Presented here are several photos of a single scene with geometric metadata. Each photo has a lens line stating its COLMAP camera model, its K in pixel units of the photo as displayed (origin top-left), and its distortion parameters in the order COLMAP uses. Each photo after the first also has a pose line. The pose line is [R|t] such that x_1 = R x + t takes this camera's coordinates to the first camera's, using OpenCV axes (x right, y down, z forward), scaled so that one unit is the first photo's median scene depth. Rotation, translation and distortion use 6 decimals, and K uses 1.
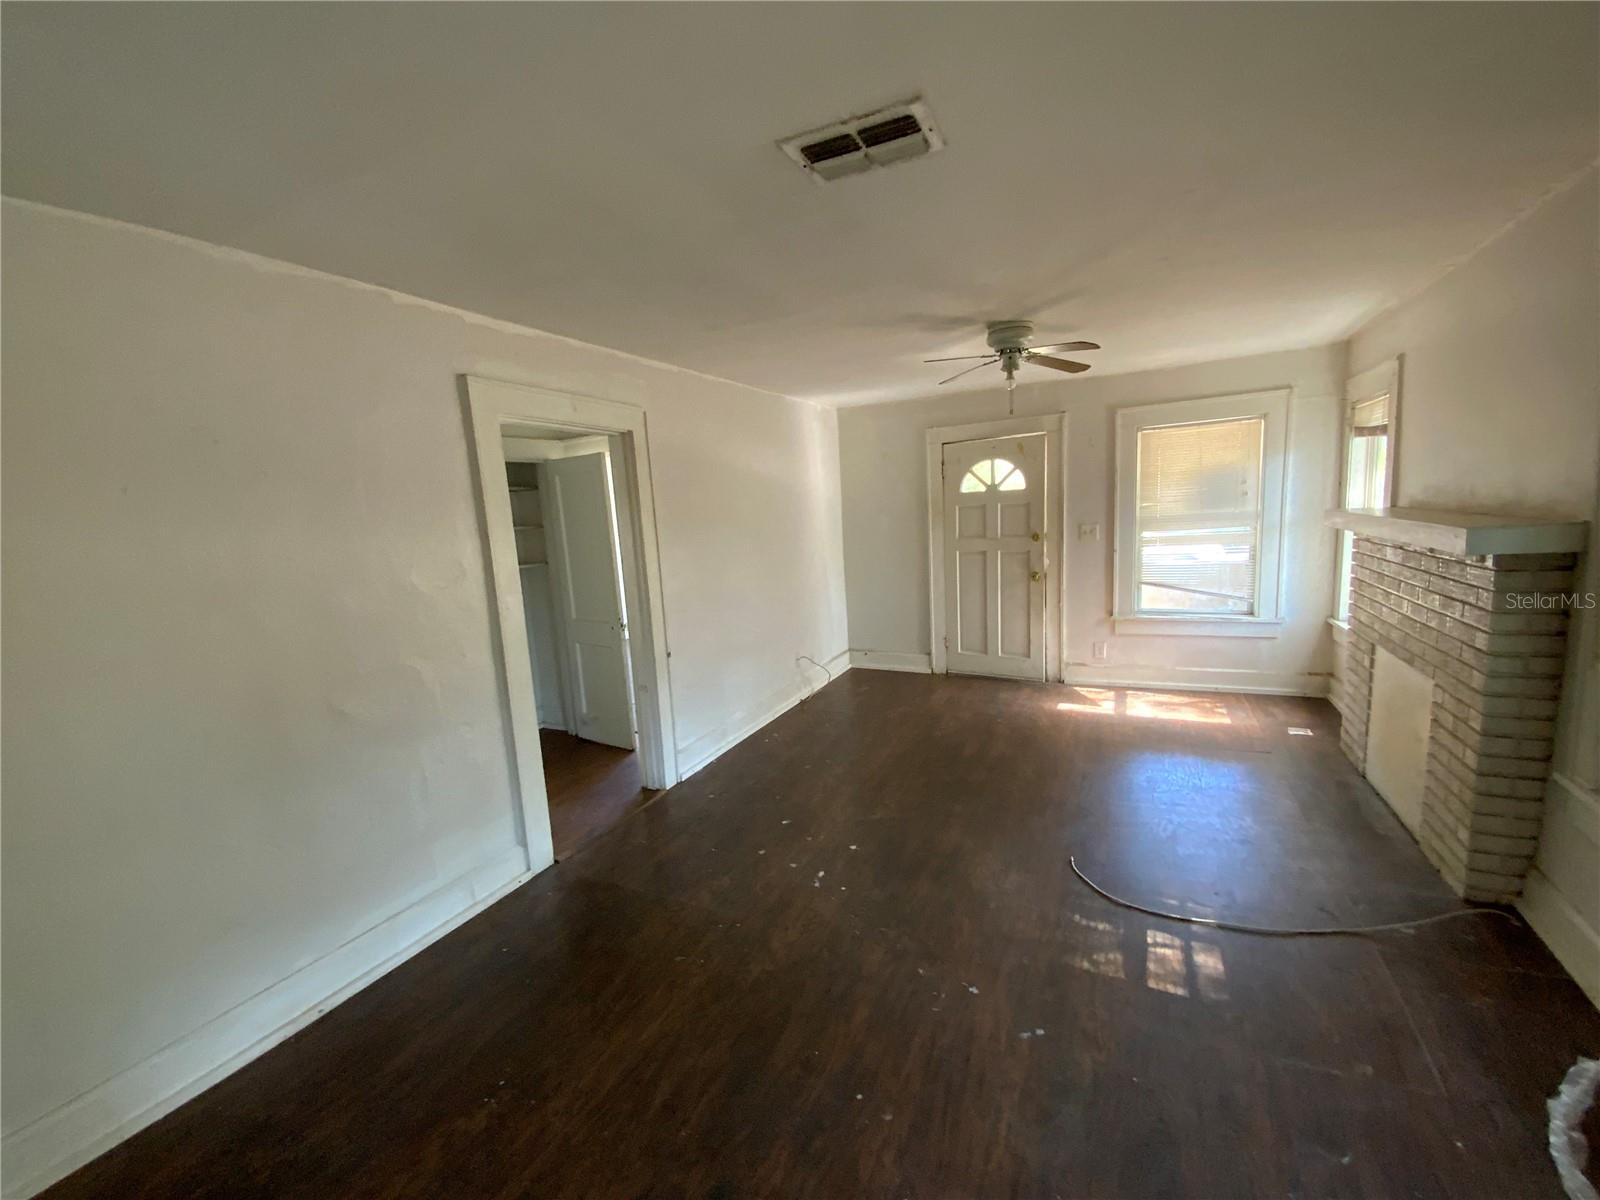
lens RADIAL K [[654.5, 0, 773.9], [0, 654.5, 597.5], [0, 0, 1]] dist [0.000112, -0.009610]
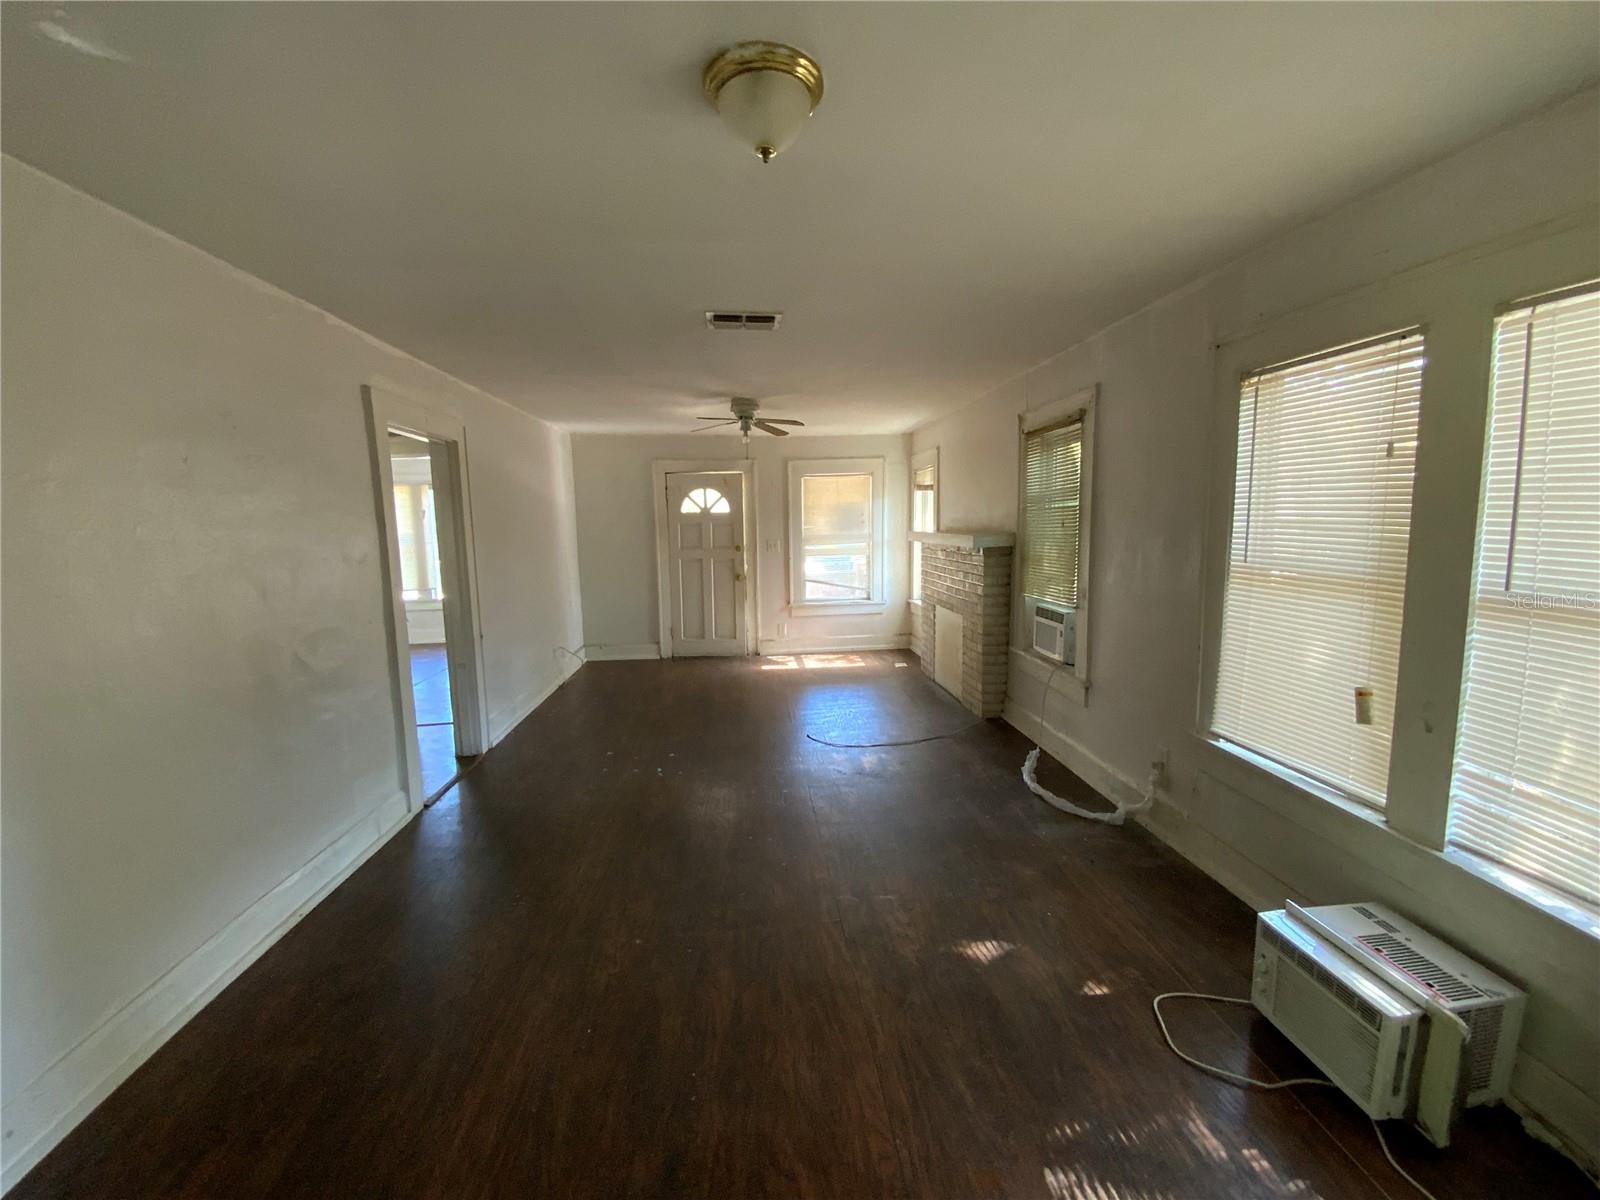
lens RADIAL K [[644.9, 0, 781.1], [0, 644.9, 588.7], [0, 0, 1]] dist [-0.027404, -0.002403]
pose [[0.853877, -0.009468, 0.520388, -0.270733], [0.037213, 0.998386, -0.042896, 0.064769], [-0.519142, 0.055994, 0.852852, -0.221832]]
